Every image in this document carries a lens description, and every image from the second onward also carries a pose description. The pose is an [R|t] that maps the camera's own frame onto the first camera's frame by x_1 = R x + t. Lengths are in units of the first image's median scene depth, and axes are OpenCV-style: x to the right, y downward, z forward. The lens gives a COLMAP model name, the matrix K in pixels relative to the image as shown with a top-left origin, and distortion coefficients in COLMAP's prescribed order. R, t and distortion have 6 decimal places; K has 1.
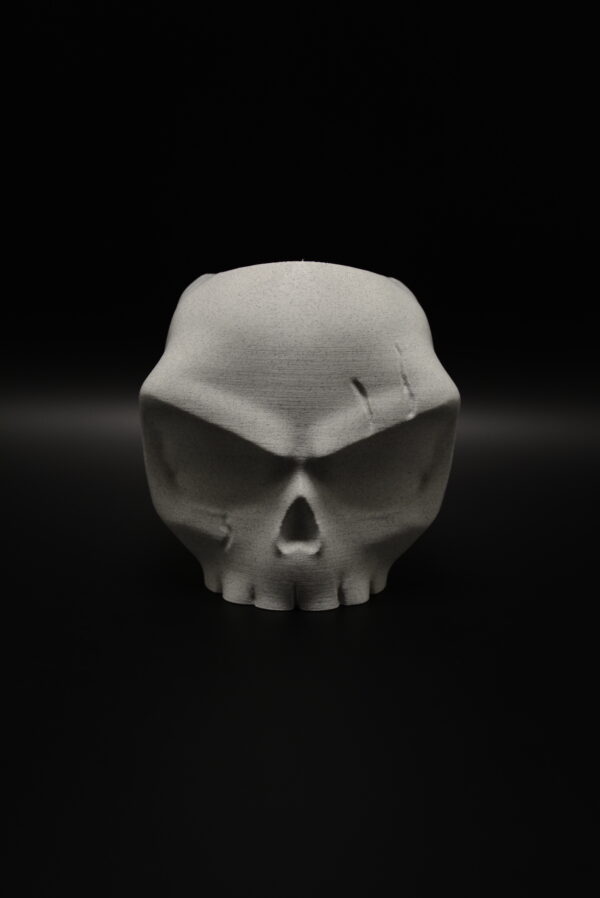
lens RADIAL K [[1412.3, 0, 300.0], [0, 1412.3, 449.0], [0, 0, 1]] dist [0.002155, -0.002064]
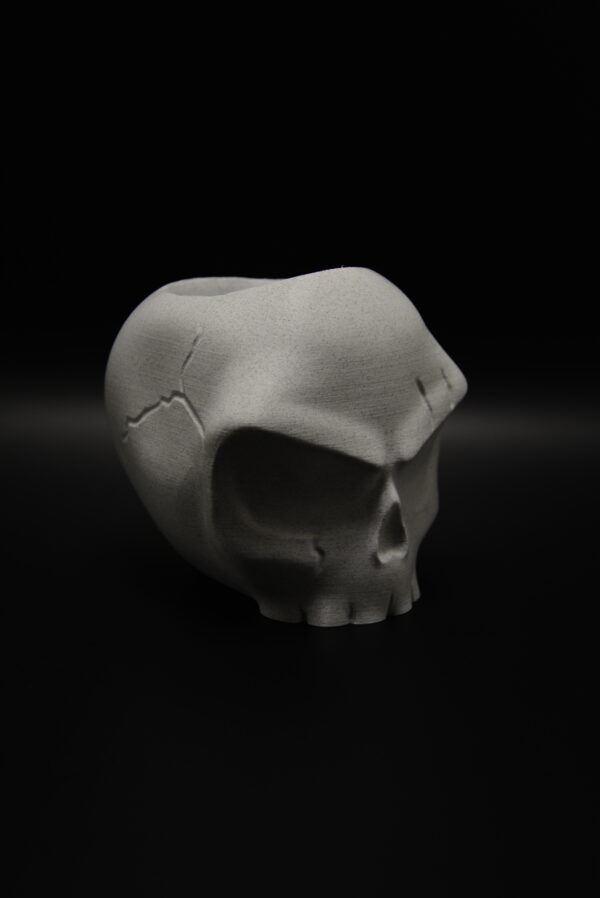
lens RADIAL K [[1412.3, 0, 300.0], [0, 1412.3, 449.0], [0, 0, 1]] dist [0.002155, -0.002064]
pose [[0.752471, -0.168468, 0.636715, -0.671909], [0.157610, 0.984704, 0.074278, -0.087487], [-0.639489, 0.044460, 0.767513, 0.275958]]
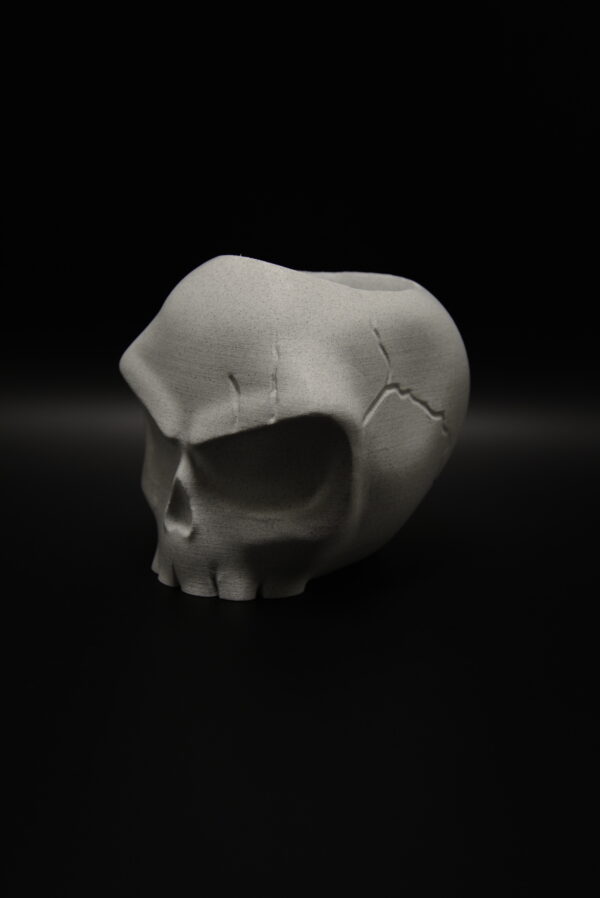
lens RADIAL K [[1412.3, 0, 300.0], [0, 1412.3, 449.0], [0, 0, 1]] dist [0.002155, -0.002064]
pose [[0.689536, 0.175285, -0.702720, 0.780682], [-0.186511, 0.980522, 0.061567, -0.067785], [0.699824, 0.088612, 0.708798, 0.323574]]
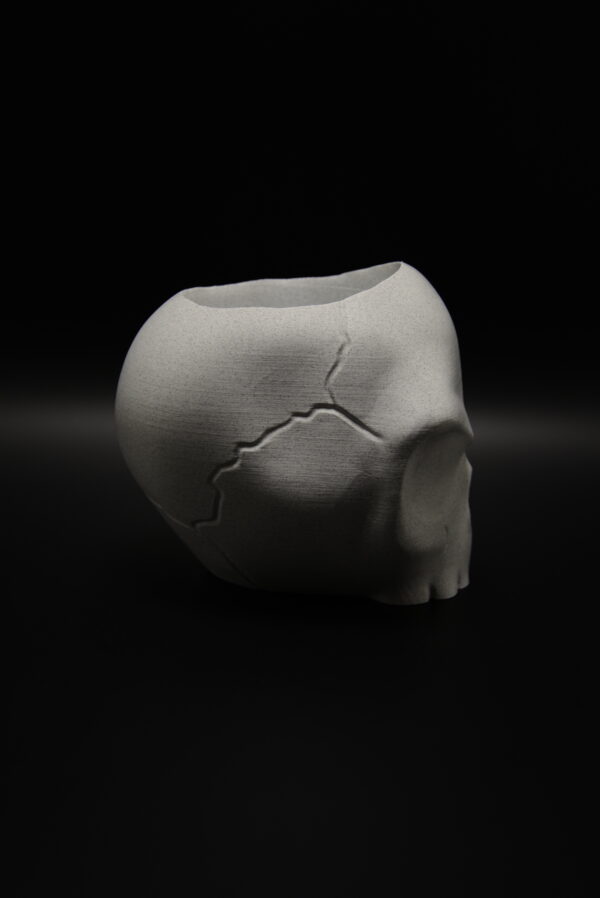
lens RADIAL K [[1412.3, 0, 300.0], [0, 1412.3, 449.0], [0, 0, 1]] dist [0.002155, -0.002064]
pose [[0.078155, -0.257065, 0.963229, -1.040665], [0.234369, 0.943844, 0.232875, -0.265371], [-0.969001, 0.207550, 0.134014, 0.969714]]
